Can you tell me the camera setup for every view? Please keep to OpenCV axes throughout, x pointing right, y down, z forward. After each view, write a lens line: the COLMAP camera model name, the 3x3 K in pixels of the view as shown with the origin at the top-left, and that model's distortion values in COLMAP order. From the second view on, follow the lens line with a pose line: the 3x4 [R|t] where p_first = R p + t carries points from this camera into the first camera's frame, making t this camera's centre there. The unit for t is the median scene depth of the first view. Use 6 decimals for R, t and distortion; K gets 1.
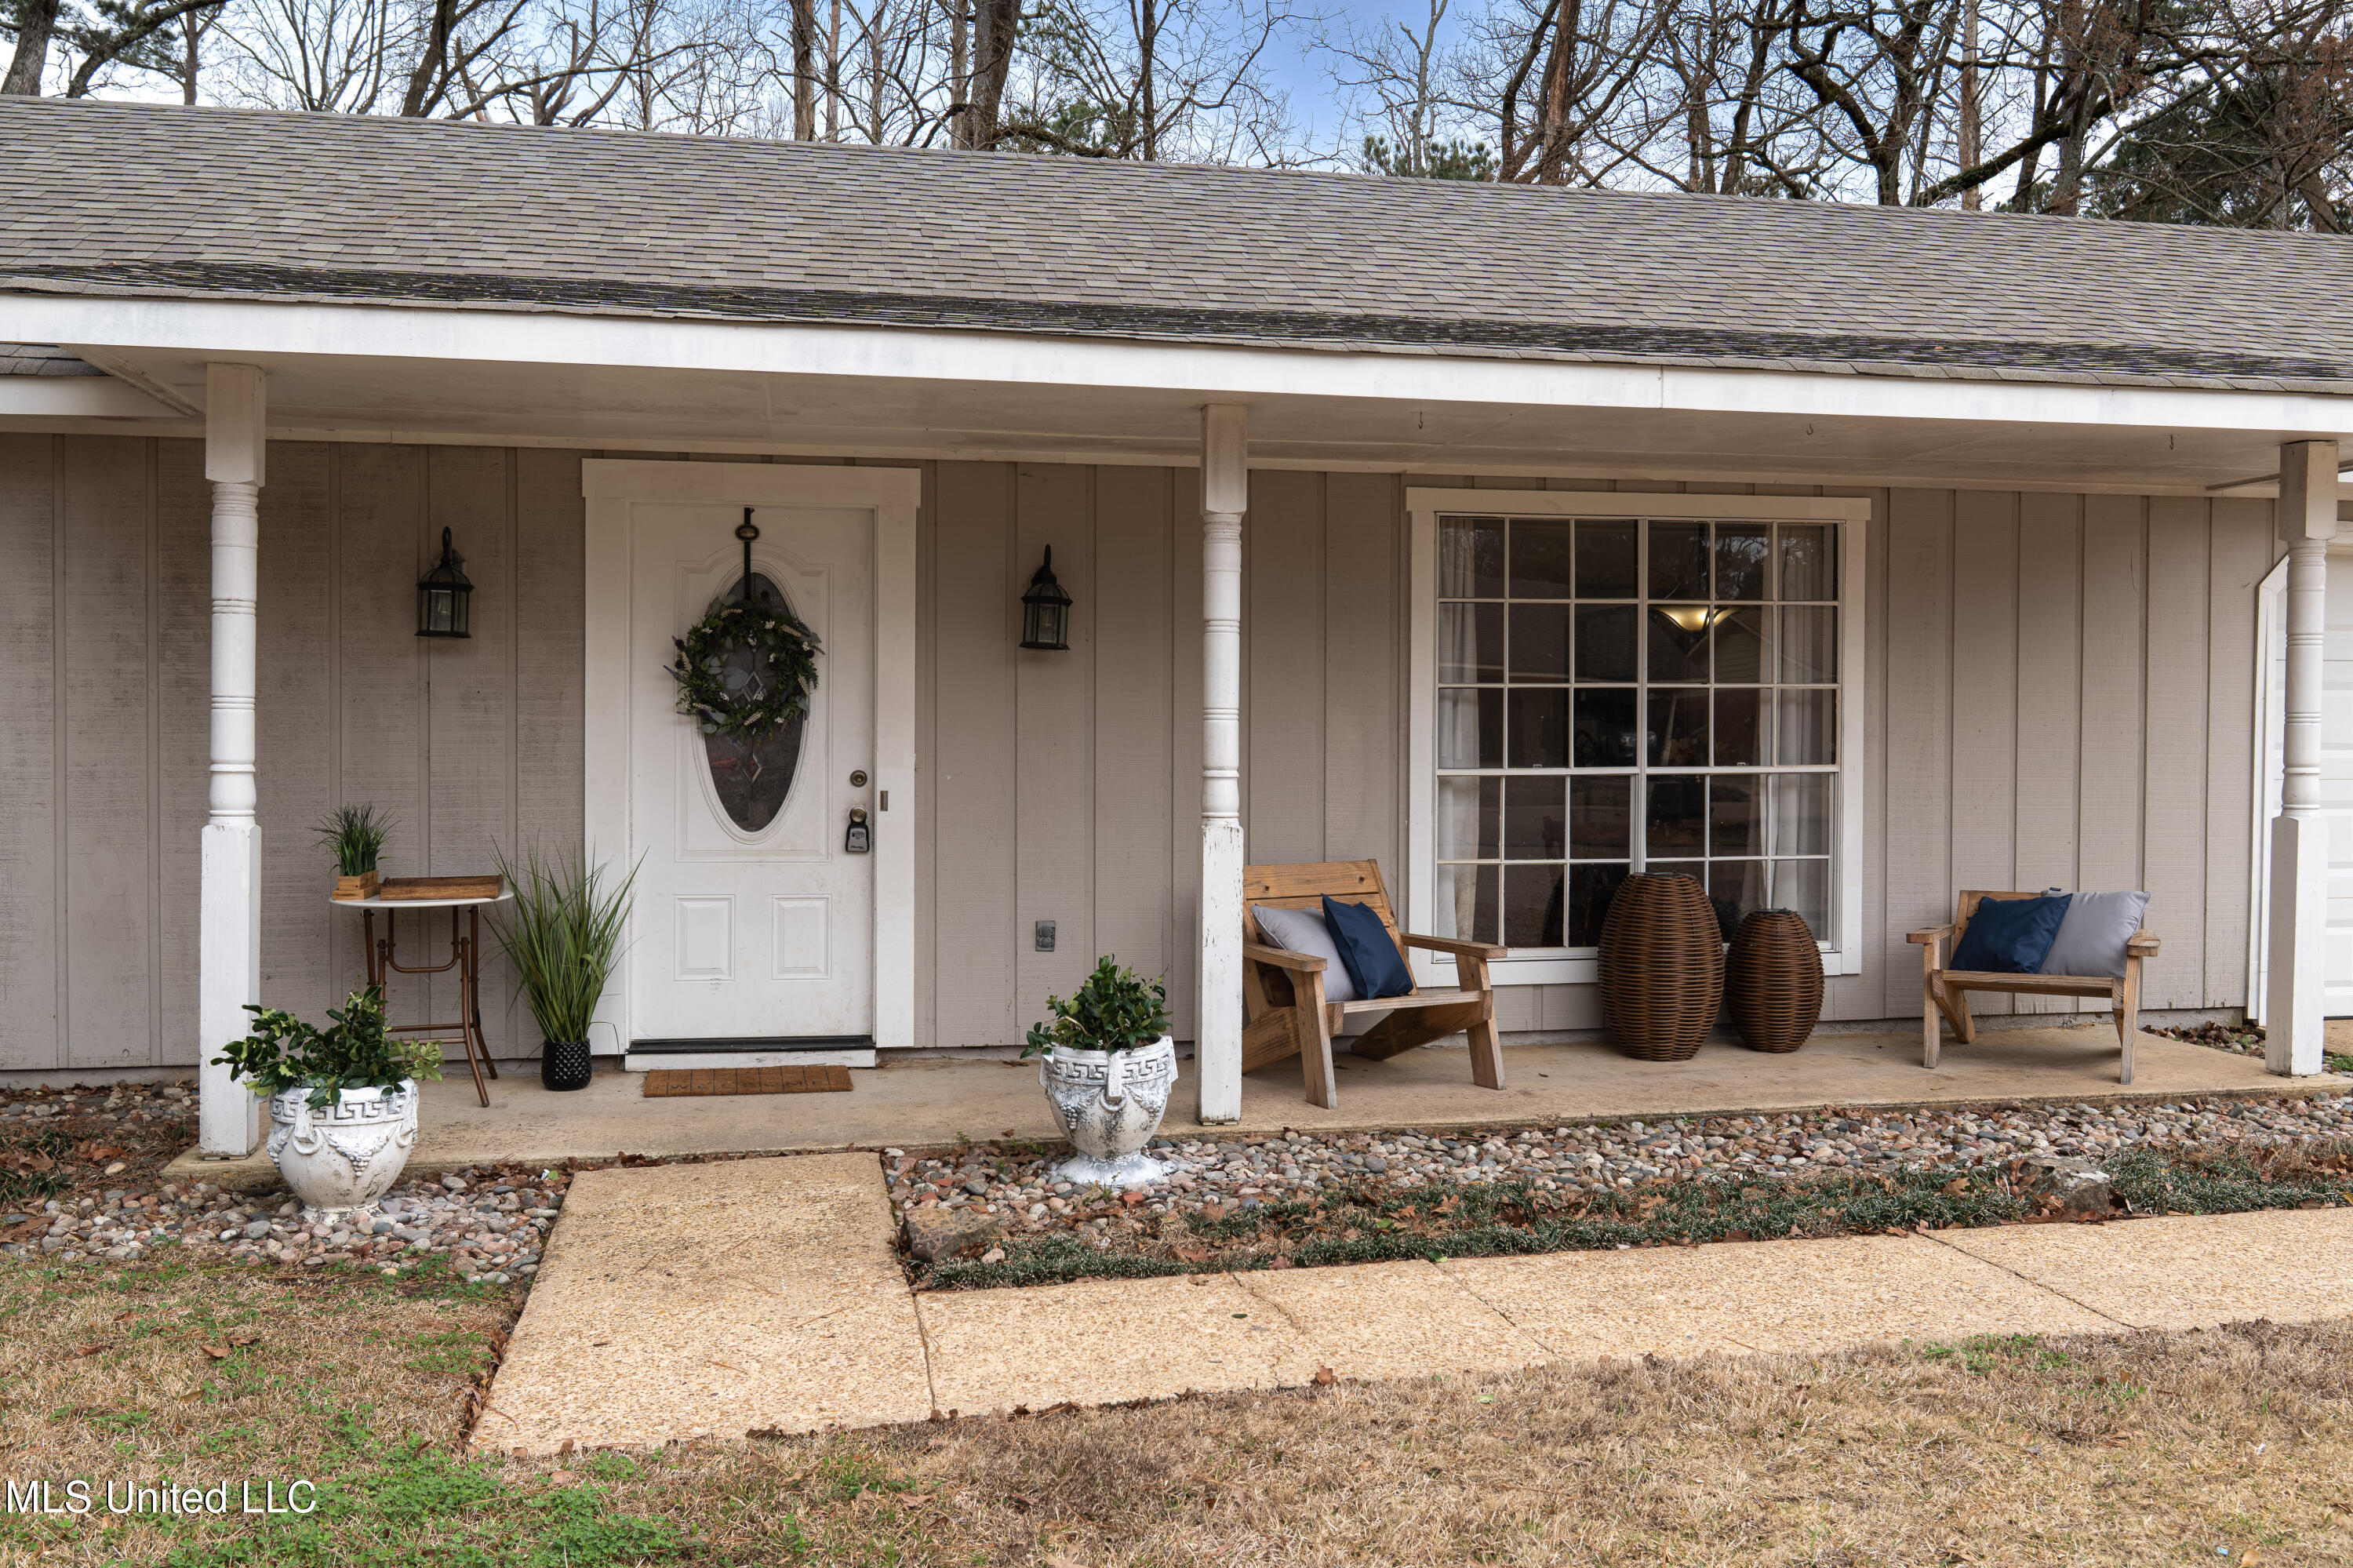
lens RADIAL K [[1949.1, 0, 1183.8], [0, 1949.1, 781.0], [0, 0, 1]] dist [-0.013173, -0.000621]
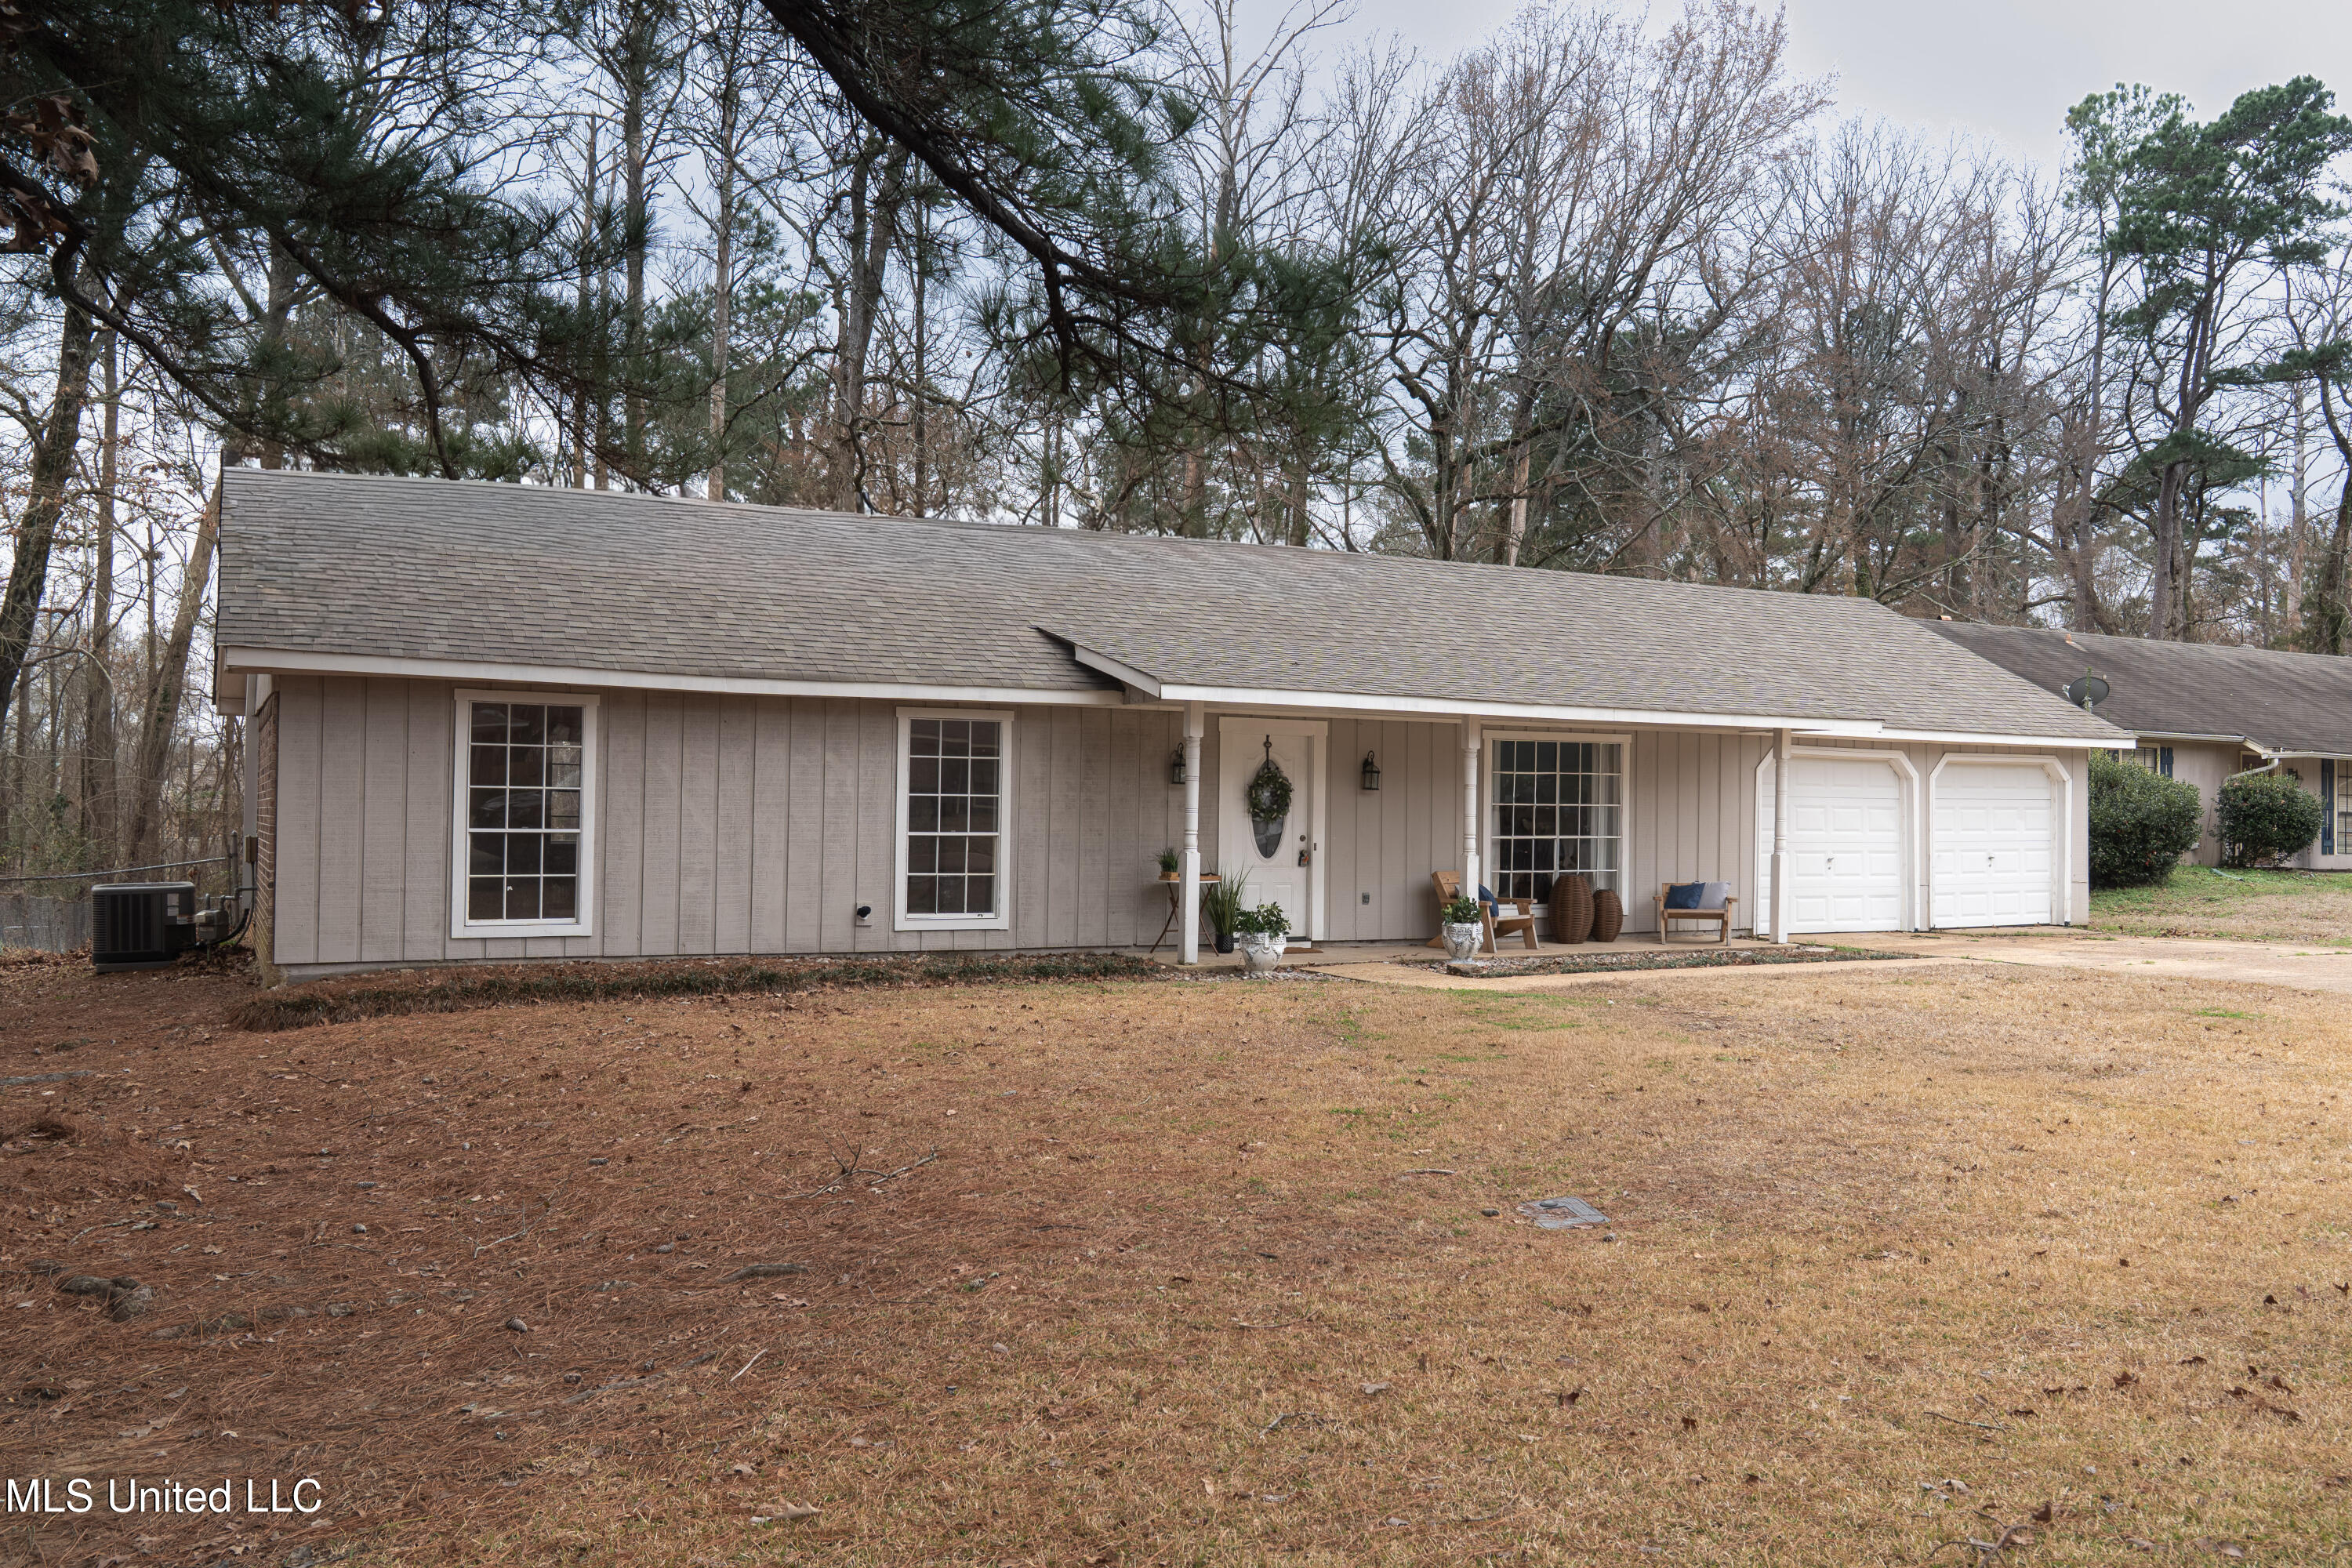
lens RADIAL K [[1899.8, 0, 1190.4], [0, 1899.8, 792.4], [0, 0, 1]] dist [0.001353, 0.000713]
pose [[0.954141, 0.013179, 0.299067, -1.052402], [-0.005174, 0.999607, -0.027544, 0.008101], [-0.299313, 0.024733, 0.953834, -1.362455]]
